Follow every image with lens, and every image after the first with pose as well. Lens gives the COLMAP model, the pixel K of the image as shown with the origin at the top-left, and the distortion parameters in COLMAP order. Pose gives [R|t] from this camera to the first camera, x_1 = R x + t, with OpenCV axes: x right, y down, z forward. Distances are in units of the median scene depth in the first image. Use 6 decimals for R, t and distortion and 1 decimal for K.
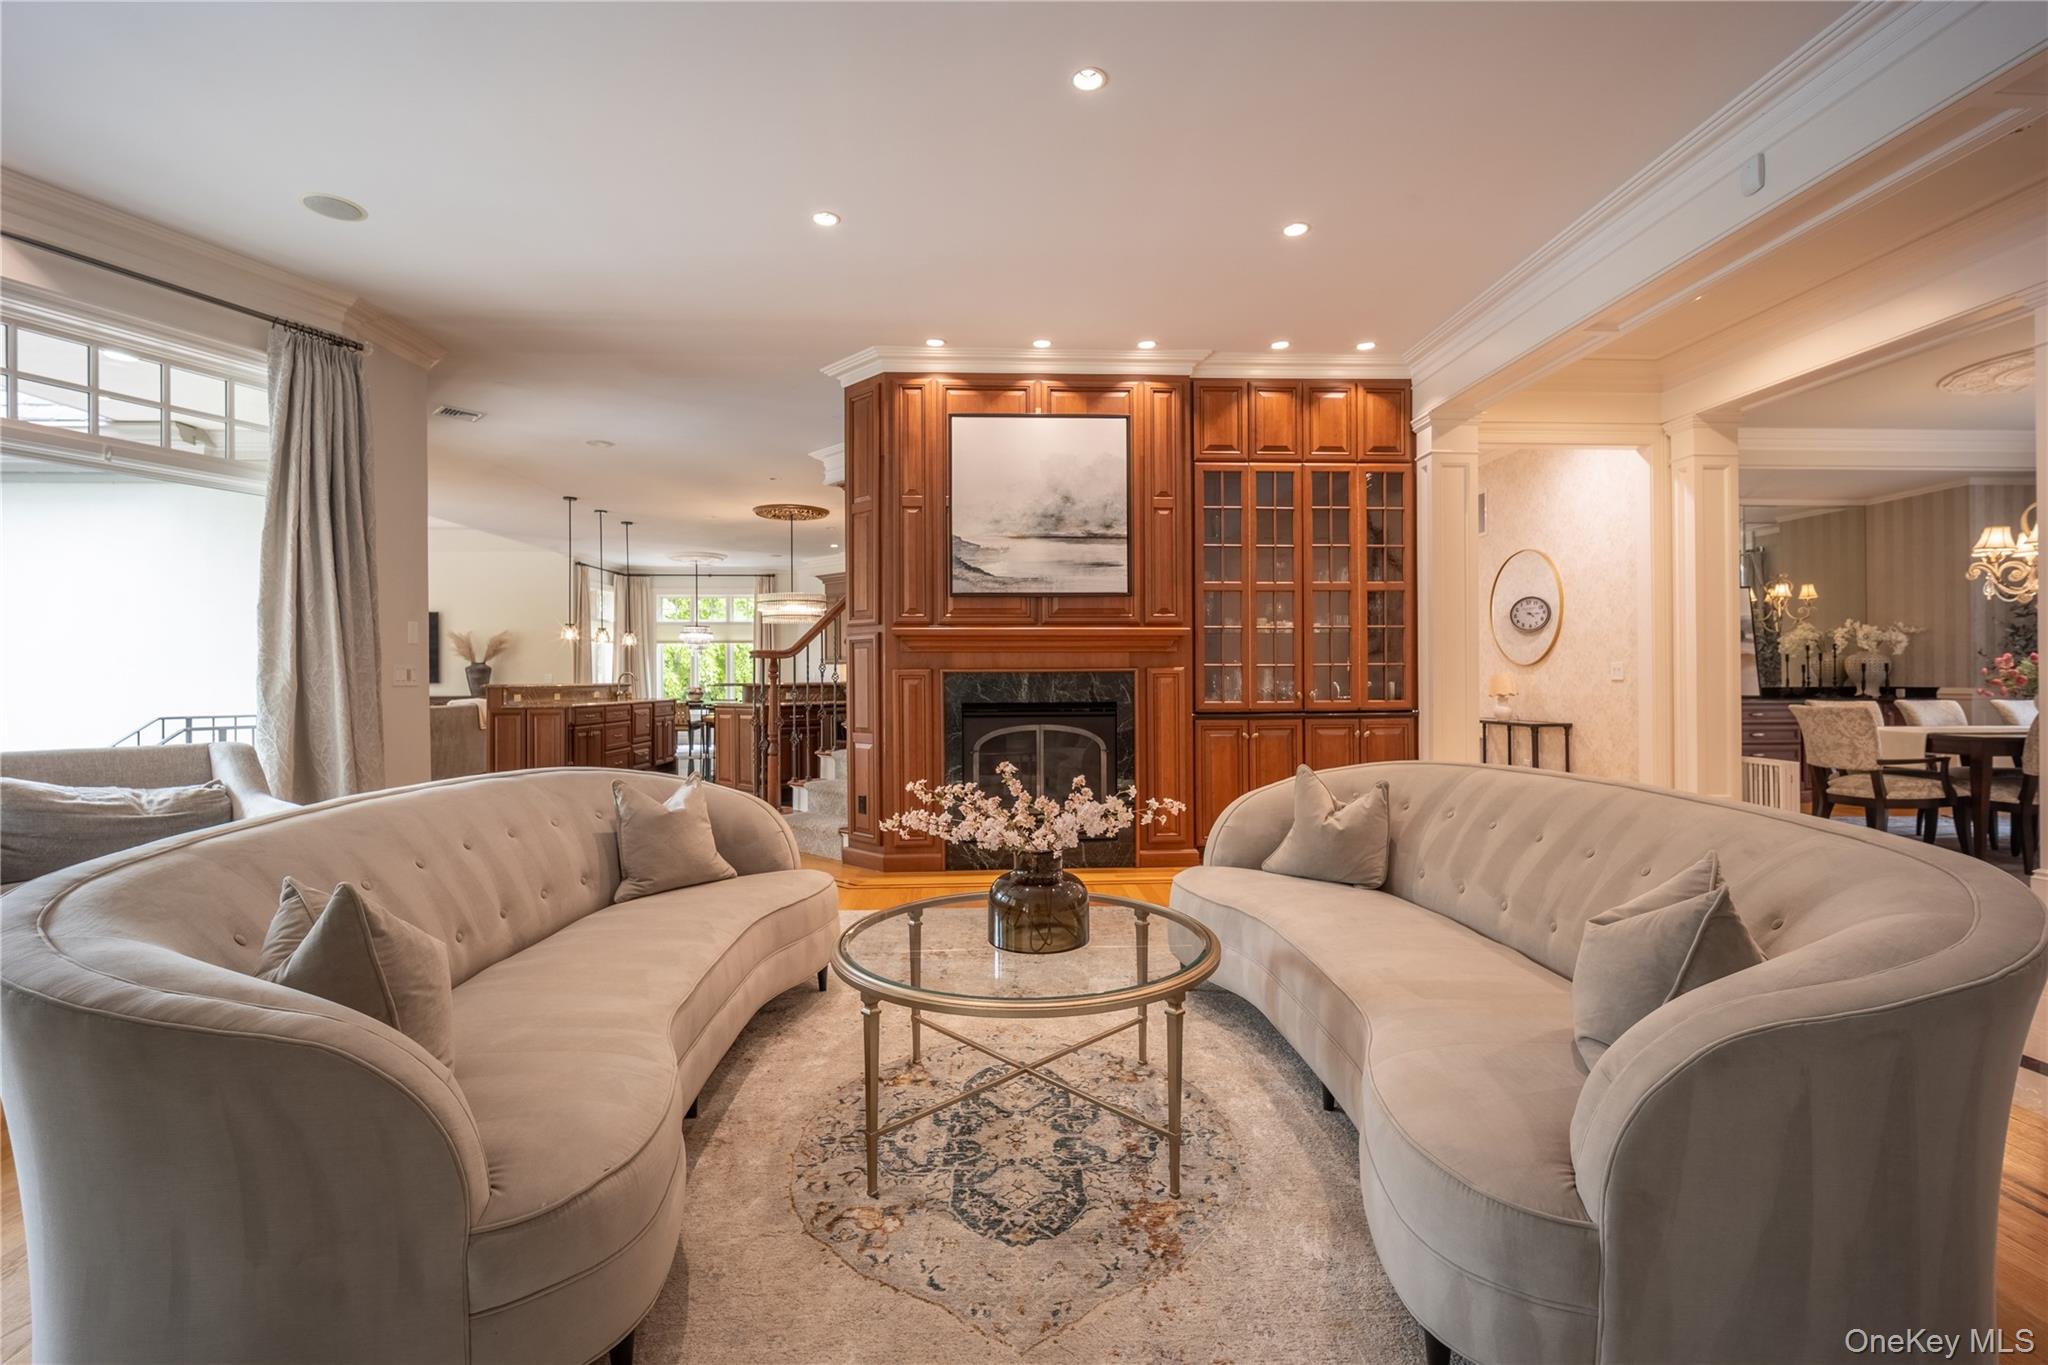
lens RADIAL K [[901.6, 0, 1024.0], [0, 901.6, 682.5], [0, 0, 1]] dist [-0.004077, 0.000658]
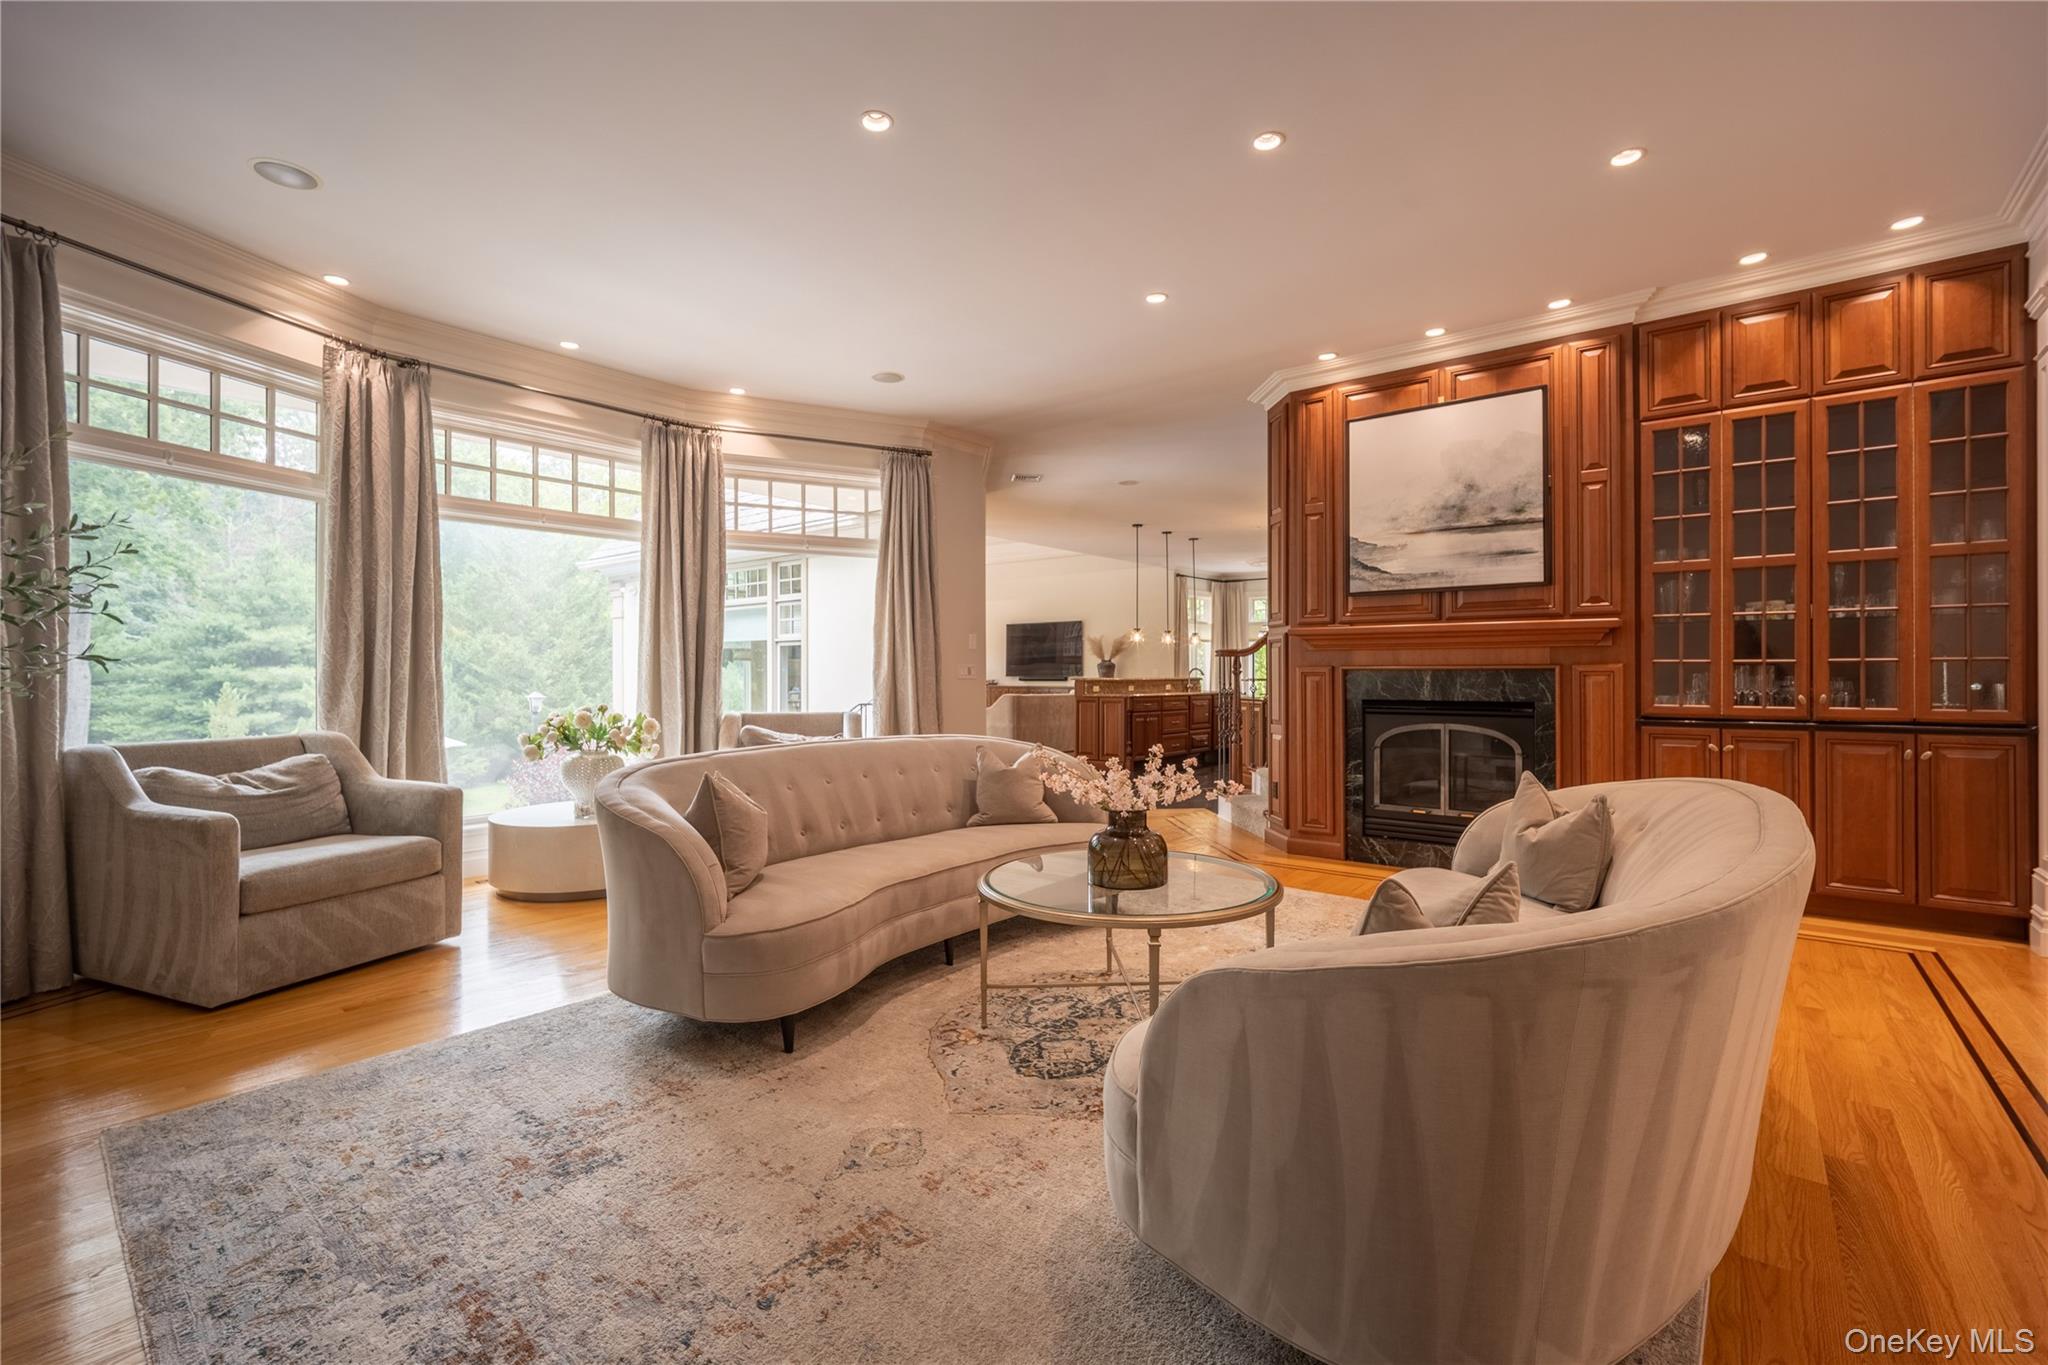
lens RADIAL K [[901.6, 0, 1024.0], [0, 901.6, 682.5], [0, 0, 1]] dist [-0.004077, 0.000658]
pose [[0.745565, 0.011037, -0.666341, 0.328842], [-0.006972, 0.999937, 0.008762, -0.002804], [0.666396, -0.001887, 0.745596, -0.020747]]
